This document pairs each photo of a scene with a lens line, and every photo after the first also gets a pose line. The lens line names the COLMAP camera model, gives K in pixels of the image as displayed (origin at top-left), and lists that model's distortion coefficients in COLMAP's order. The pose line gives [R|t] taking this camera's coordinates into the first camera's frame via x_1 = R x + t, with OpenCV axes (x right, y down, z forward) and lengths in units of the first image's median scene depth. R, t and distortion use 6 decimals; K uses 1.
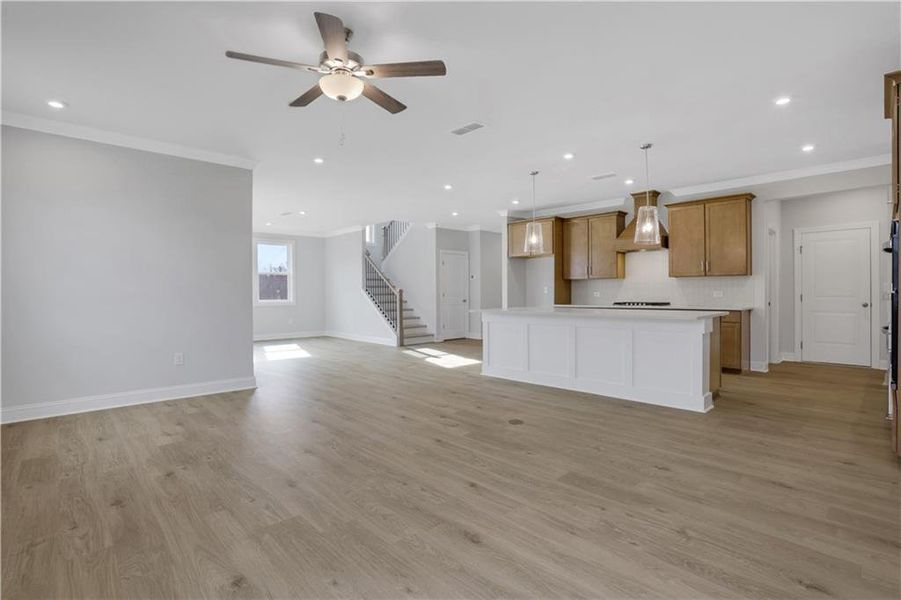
lens RADIAL K [[428.7, 0, 443.5], [0, 428.7, 293.2], [0, 0, 1]] dist [-0.059436, 0.000785]
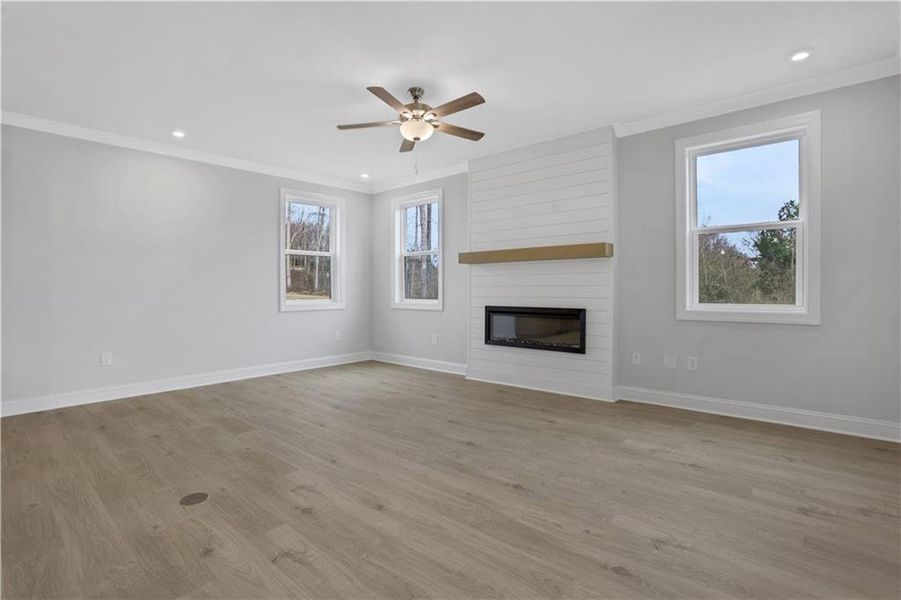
lens RADIAL K [[428.7, 0, 443.5], [0, 428.7, 293.2], [0, 0, 1]] dist [-0.059436, 0.000785]
pose [[-0.995614, 0.011034, -0.092908, -0.165188], [0.010073, 0.999891, 0.010802, 0.003857], [0.093017, 0.009819, -0.995616, 1.974644]]
